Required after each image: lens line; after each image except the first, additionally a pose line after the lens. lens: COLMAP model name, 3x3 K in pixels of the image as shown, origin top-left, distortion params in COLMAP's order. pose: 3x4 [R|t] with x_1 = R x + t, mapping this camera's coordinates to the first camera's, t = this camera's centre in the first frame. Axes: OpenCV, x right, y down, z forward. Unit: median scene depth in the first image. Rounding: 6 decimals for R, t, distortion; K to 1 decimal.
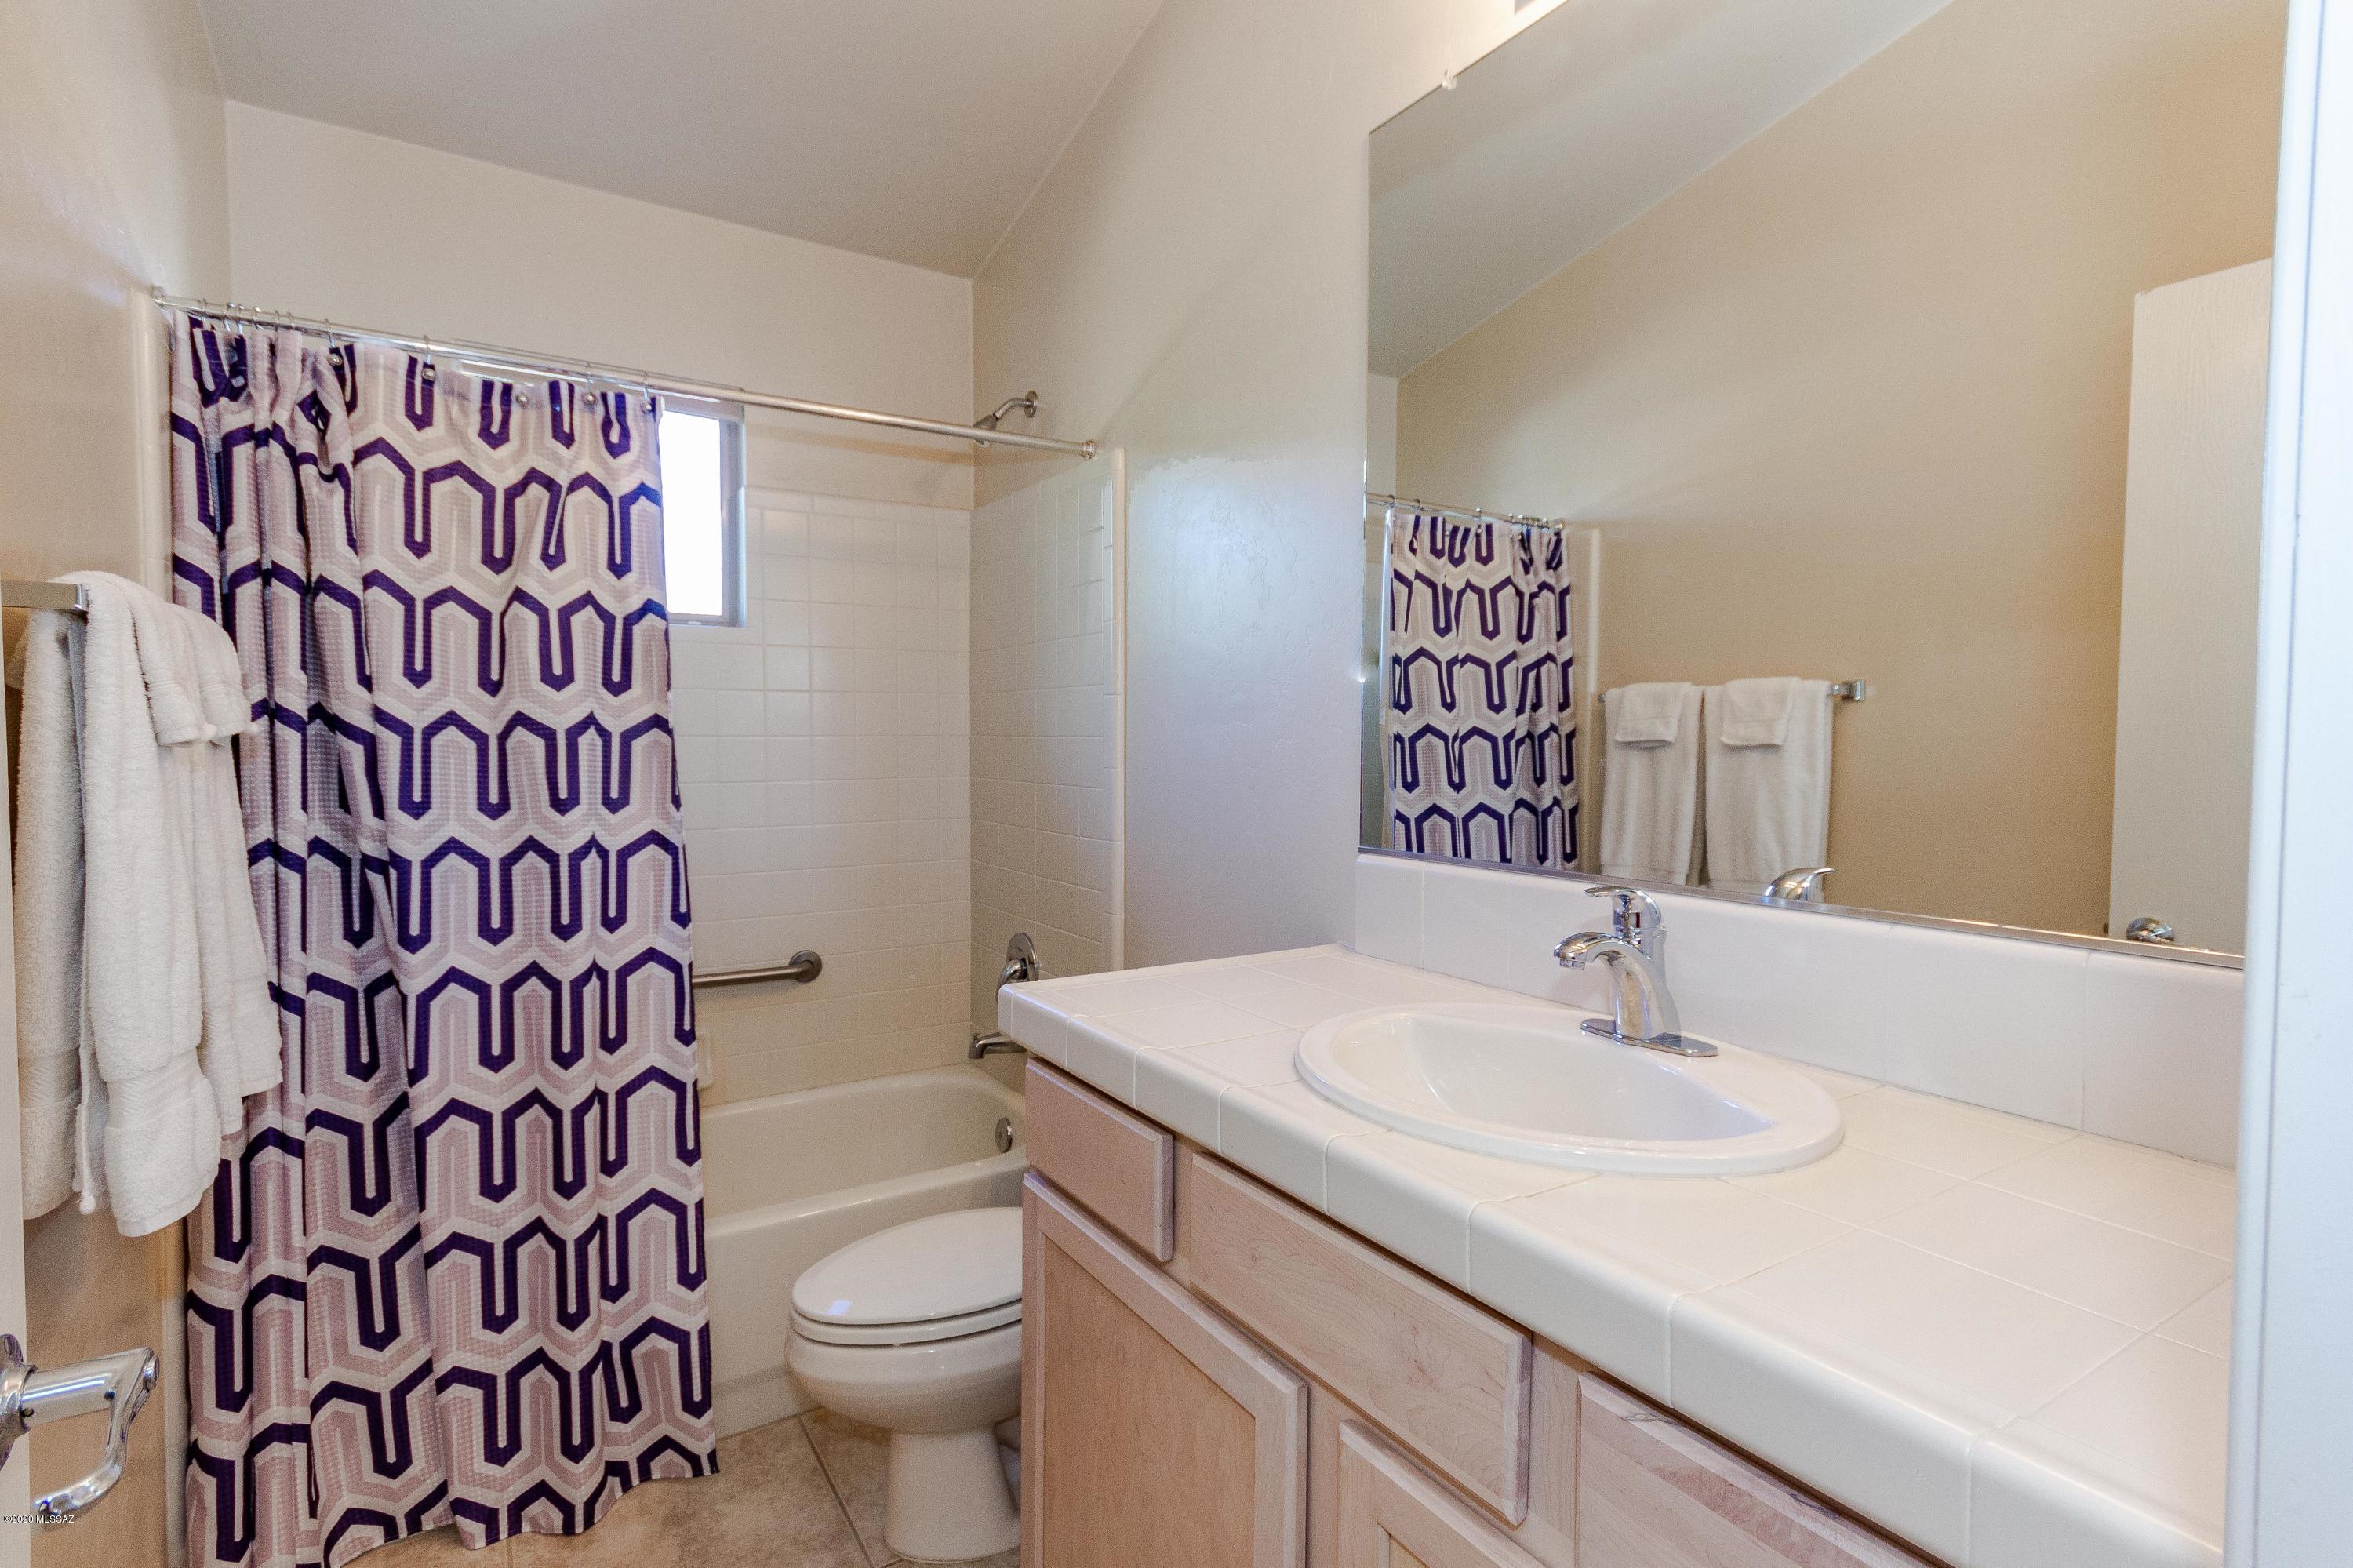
lens RADIAL K [[1132.7, 0, 1183.7], [0, 1132.7, 784.0], [0, 0, 1]] dist [0.013358, 0.000065]
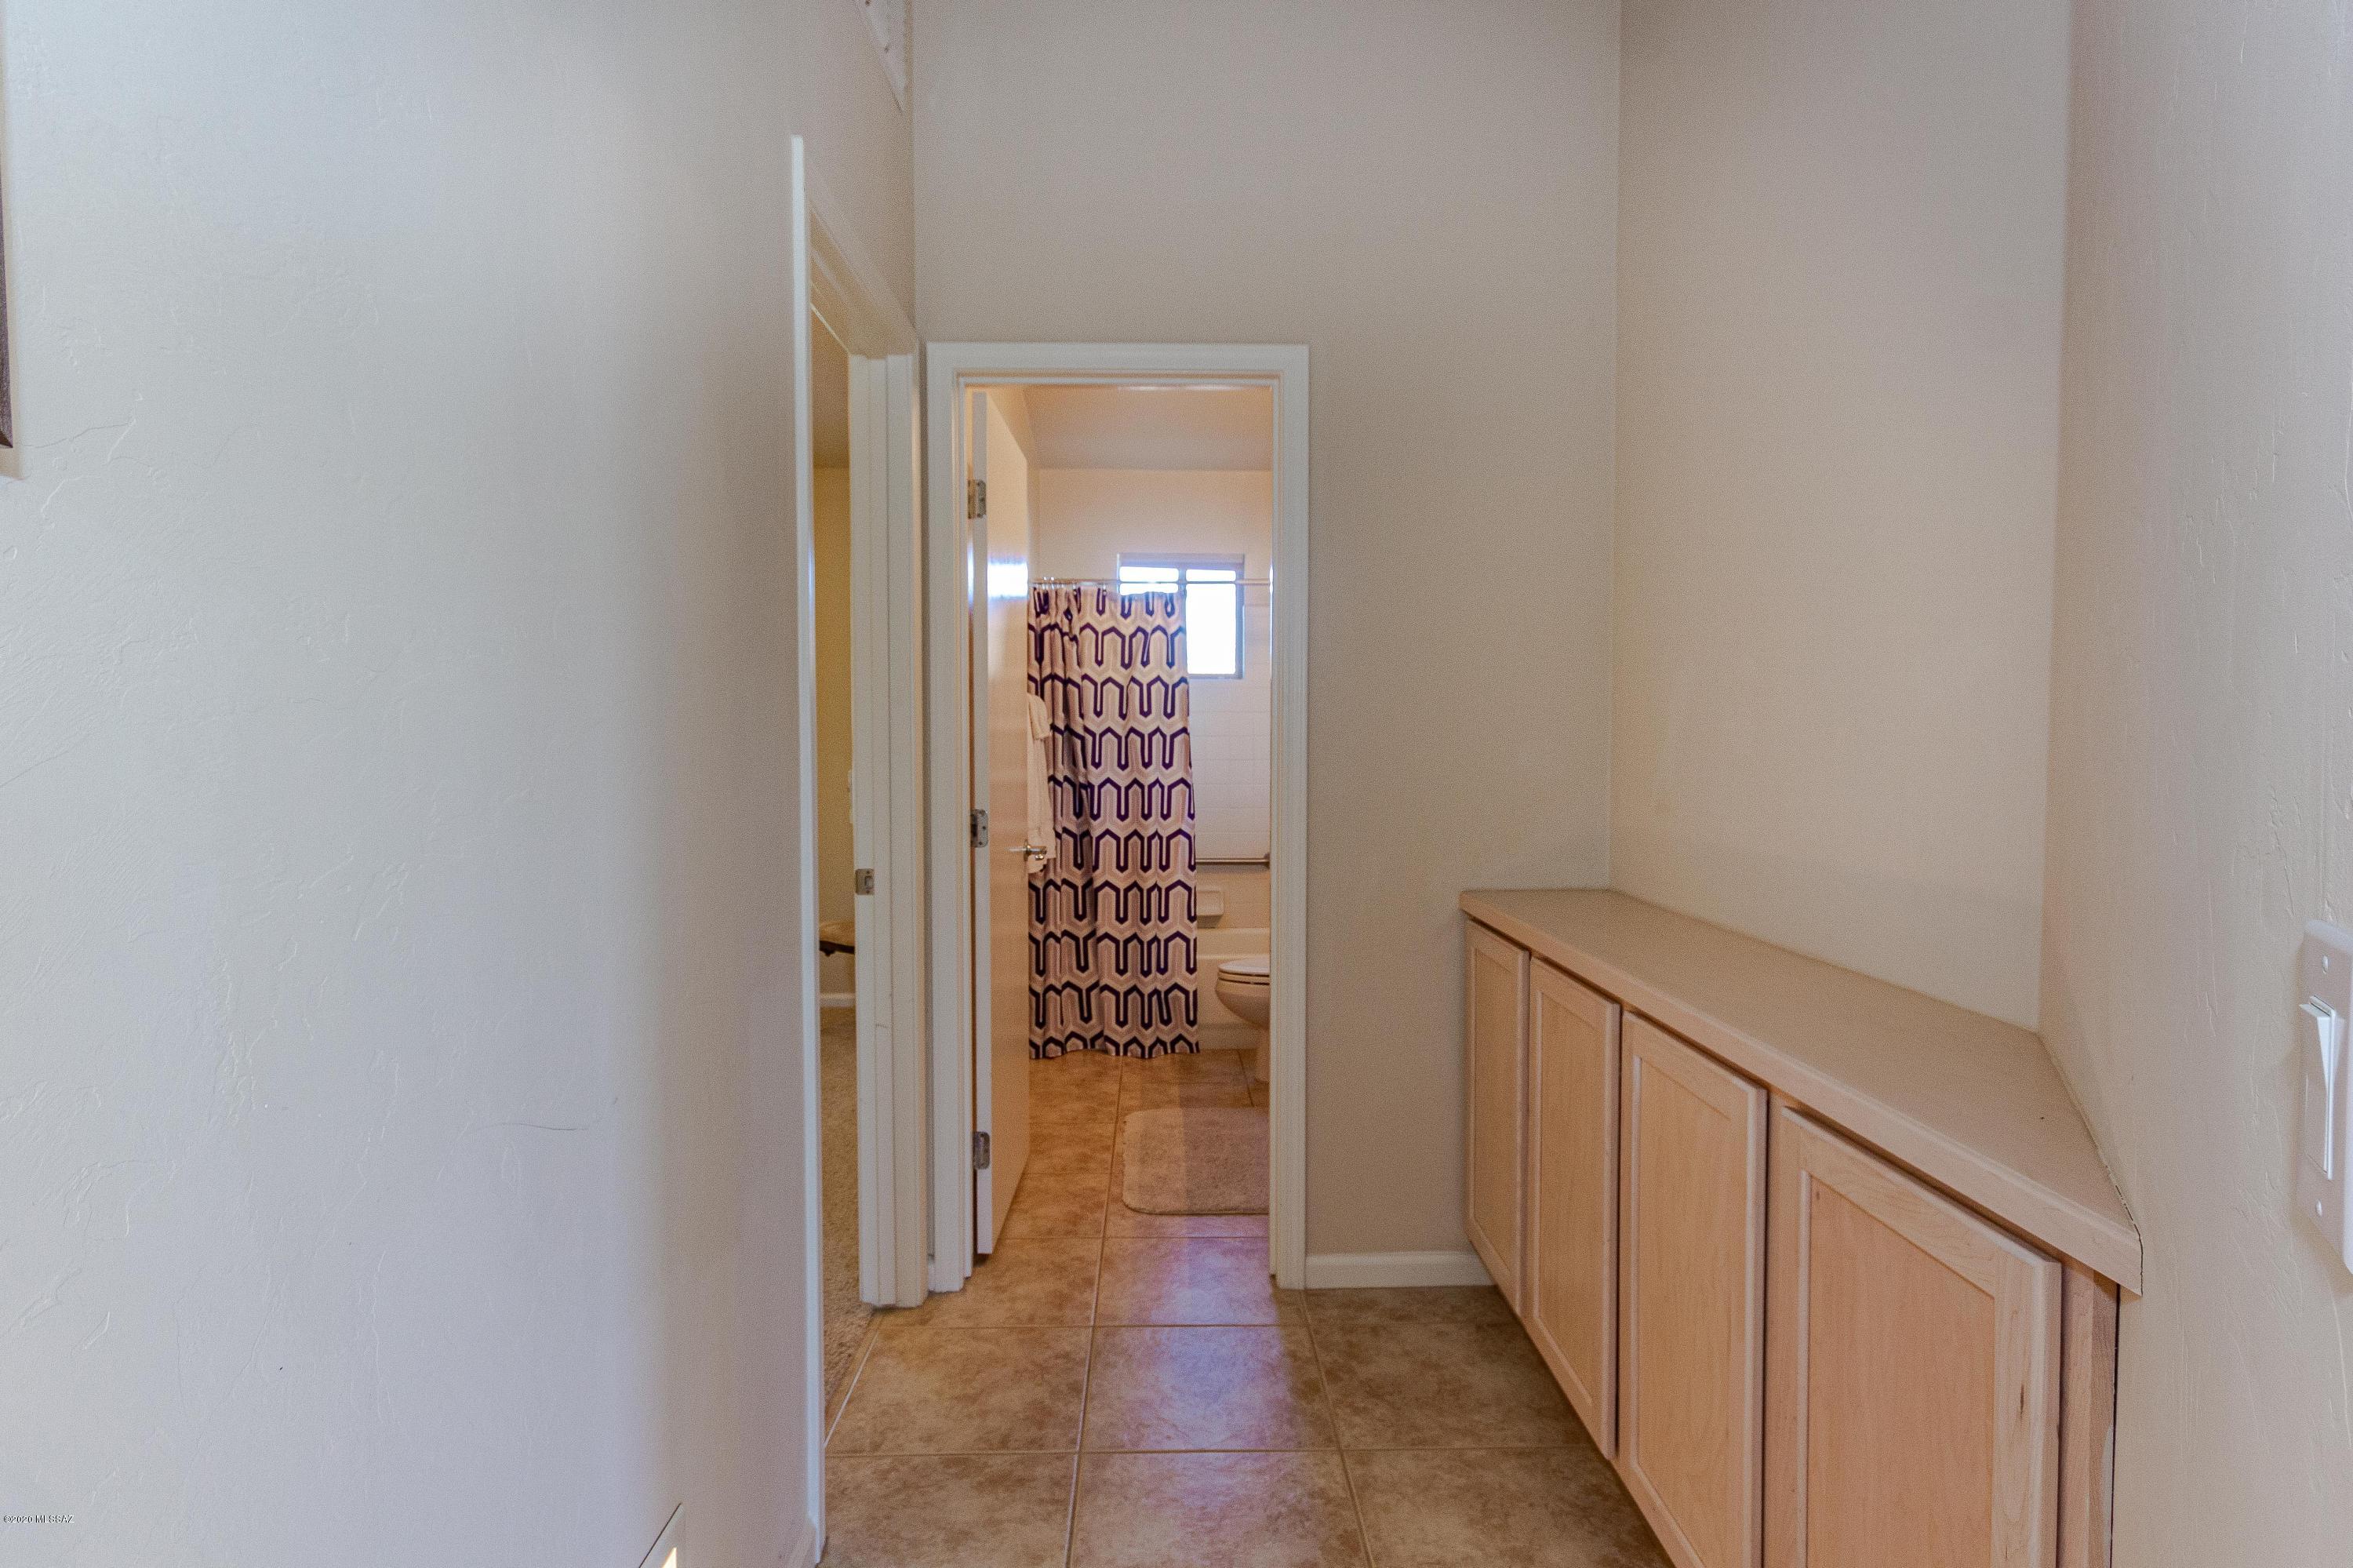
lens RADIAL K [[1179.8, 0, 1181.5], [0, 1179.8, 782.7], [0, 0, 1]] dist [0.000734, -0.000082]
pose [[0.857520, 0.019892, -0.514066, 0.841912], [-0.017629, 0.999802, 0.009281, 0.032990], [0.514149, 0.001104, 0.857700, -1.159769]]
